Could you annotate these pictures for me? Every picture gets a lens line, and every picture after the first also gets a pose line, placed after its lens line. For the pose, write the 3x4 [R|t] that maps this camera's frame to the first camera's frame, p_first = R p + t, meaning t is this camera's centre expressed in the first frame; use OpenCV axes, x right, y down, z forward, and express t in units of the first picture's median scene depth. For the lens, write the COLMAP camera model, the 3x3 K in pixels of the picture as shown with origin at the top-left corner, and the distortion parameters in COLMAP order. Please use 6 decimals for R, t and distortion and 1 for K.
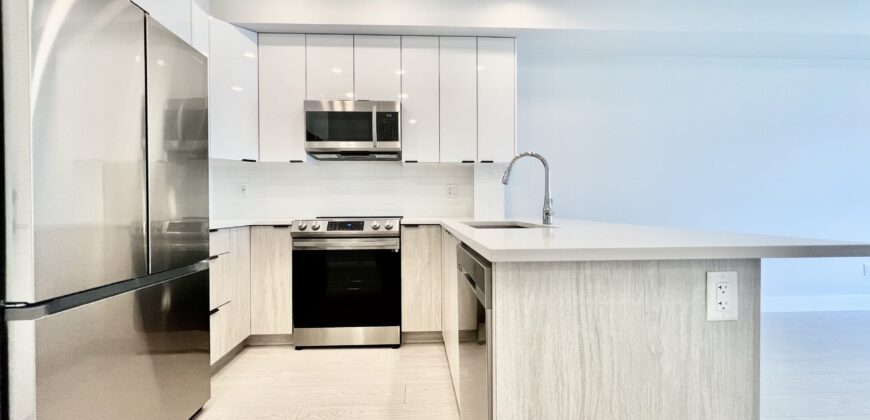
lens RADIAL K [[341.5, 0, 424.3], [0, 341.5, 213.0], [0, 0, 1]] dist [-0.001360, -0.000252]
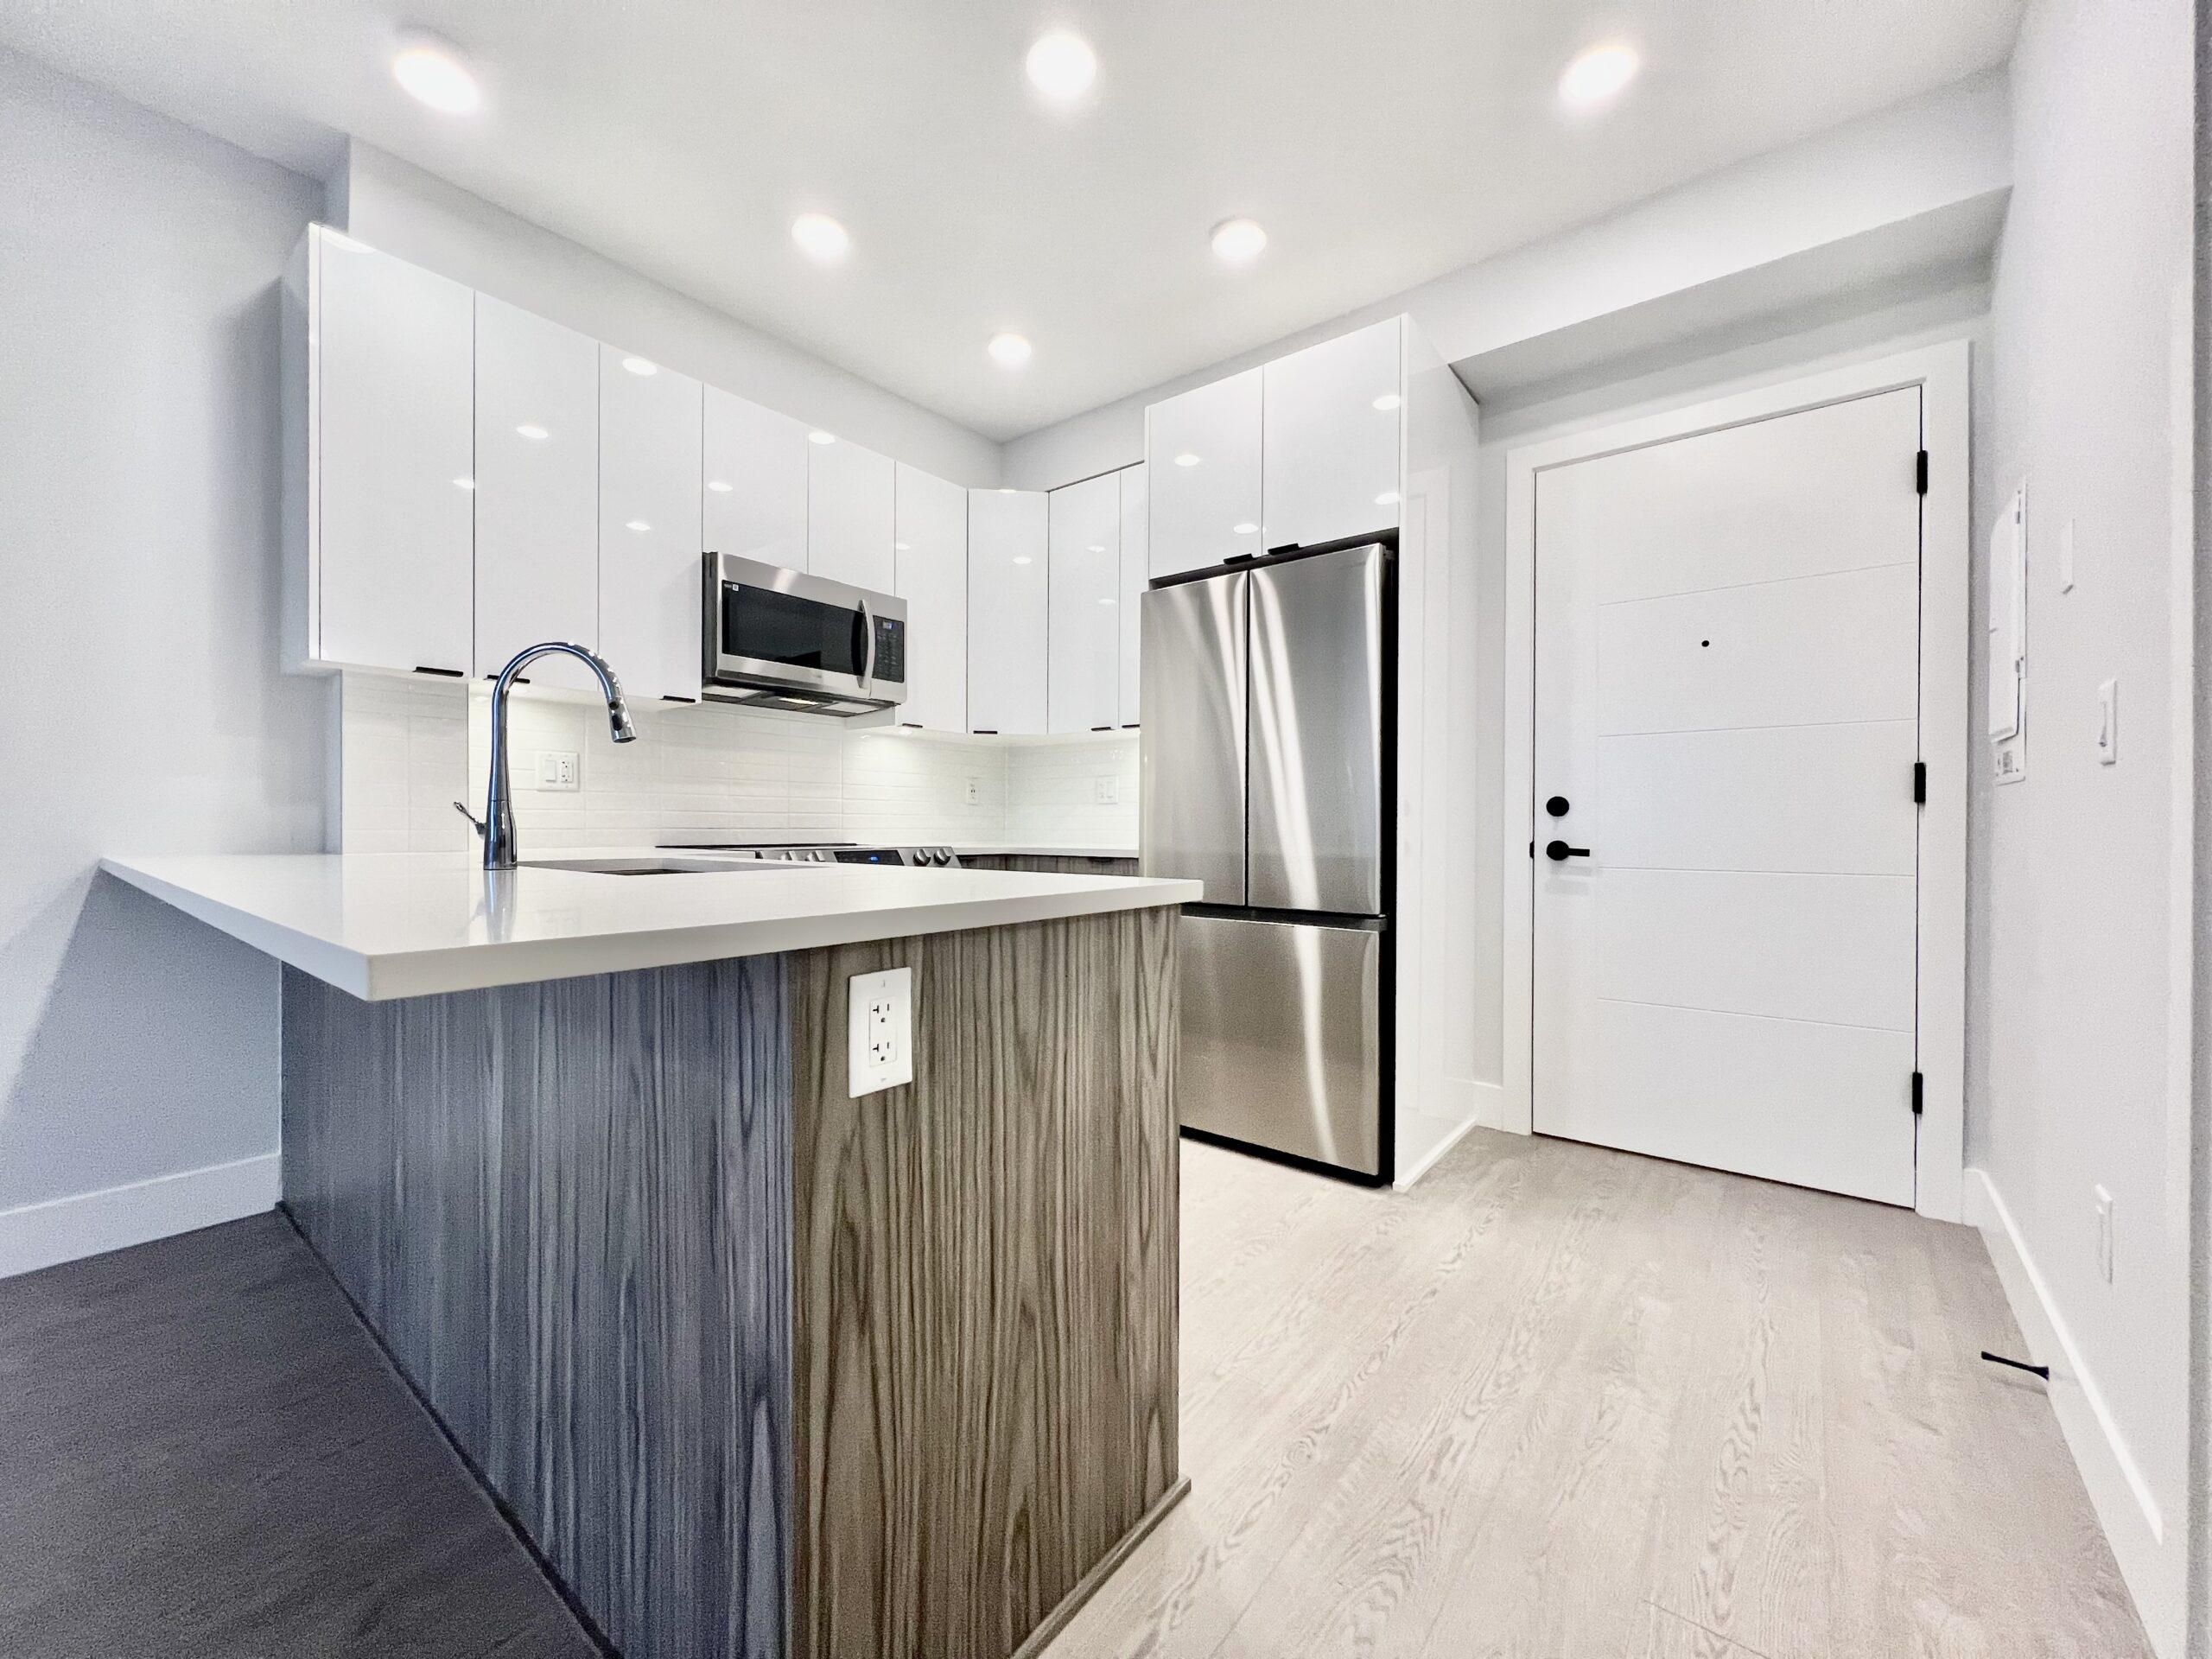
lens RADIAL K [[883.8, 0, 1092.0], [0, 883.8, 824.8], [0, 0, 1]] dist [0.002680, 0.000111]
pose [[0.653678, 0.008582, 0.756724, -0.868899], [-0.006452, 0.999963, -0.005767, -0.005960], [-0.756746, -0.001112, 0.653709, -0.009663]]
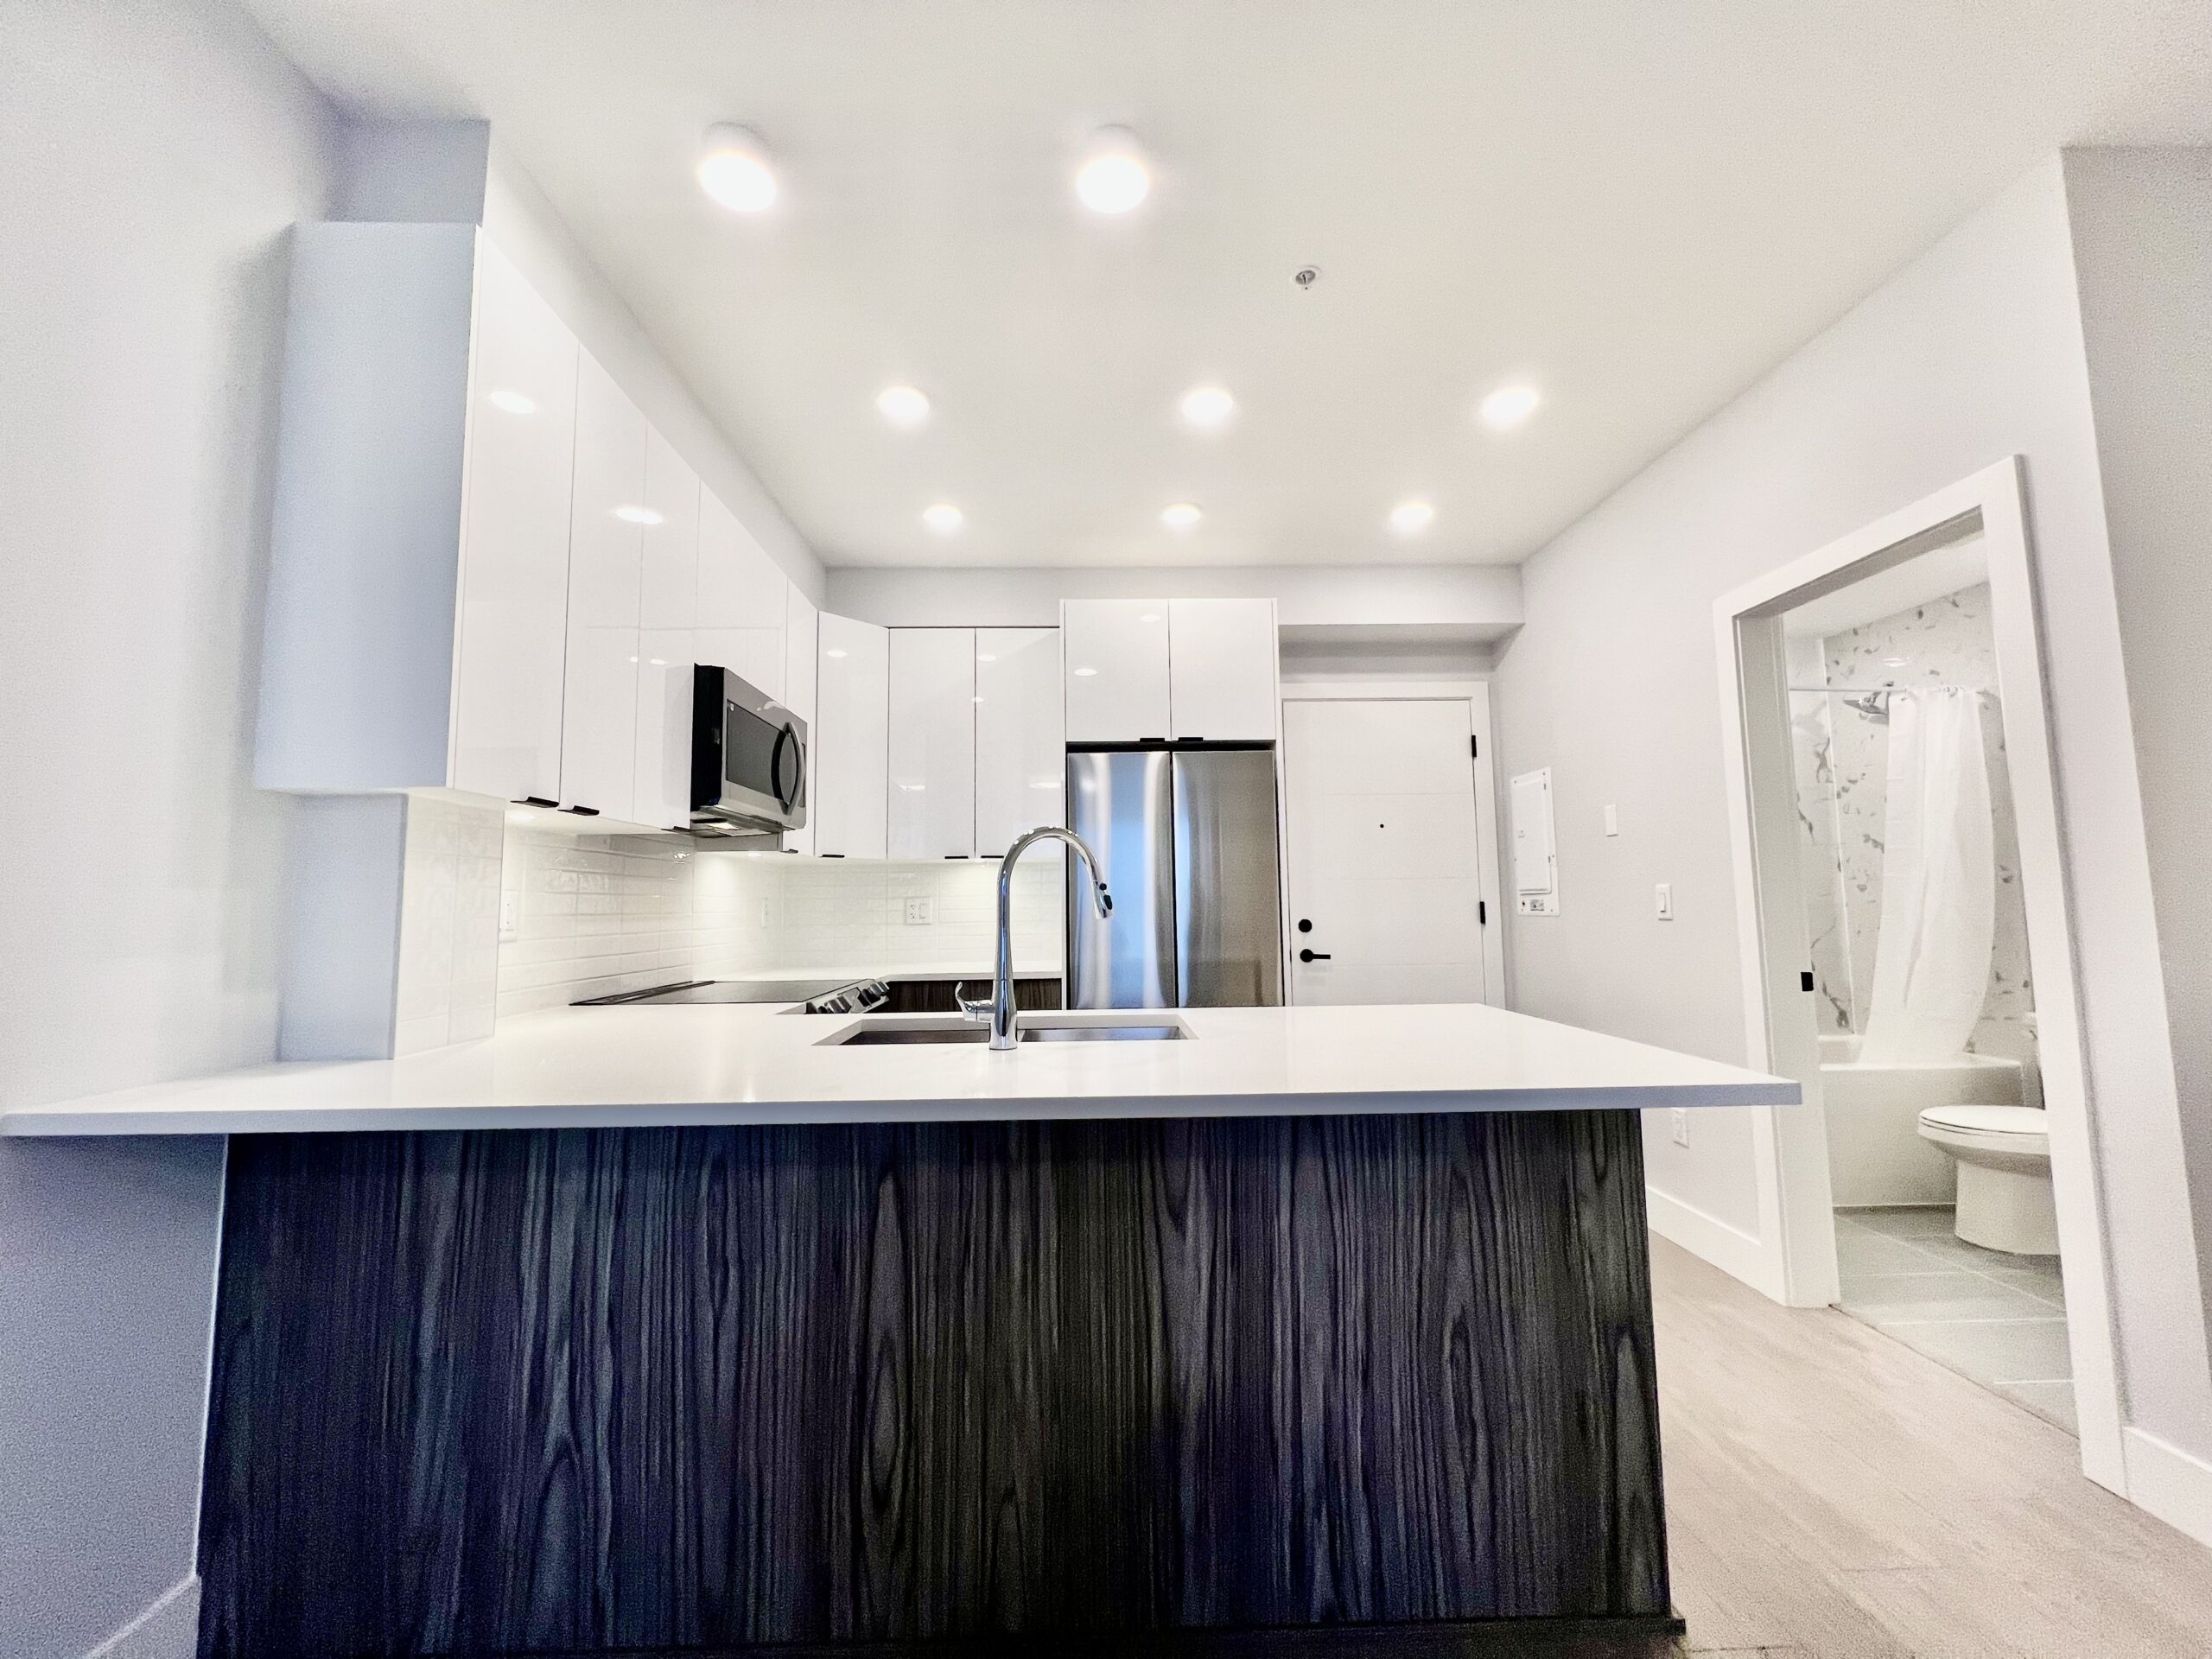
lens RADIAL K [[883.8, 0, 1097.3], [0, 883.8, 825.8], [0, 0, 1]] dist [0.002680, 0.000111]
pose [[0.012021, 0.095888, 0.995320, -1.295704], [0.013939, 0.995279, -0.096052, -0.069382], [-0.999831, 0.015028, 0.010628, 0.618888]]
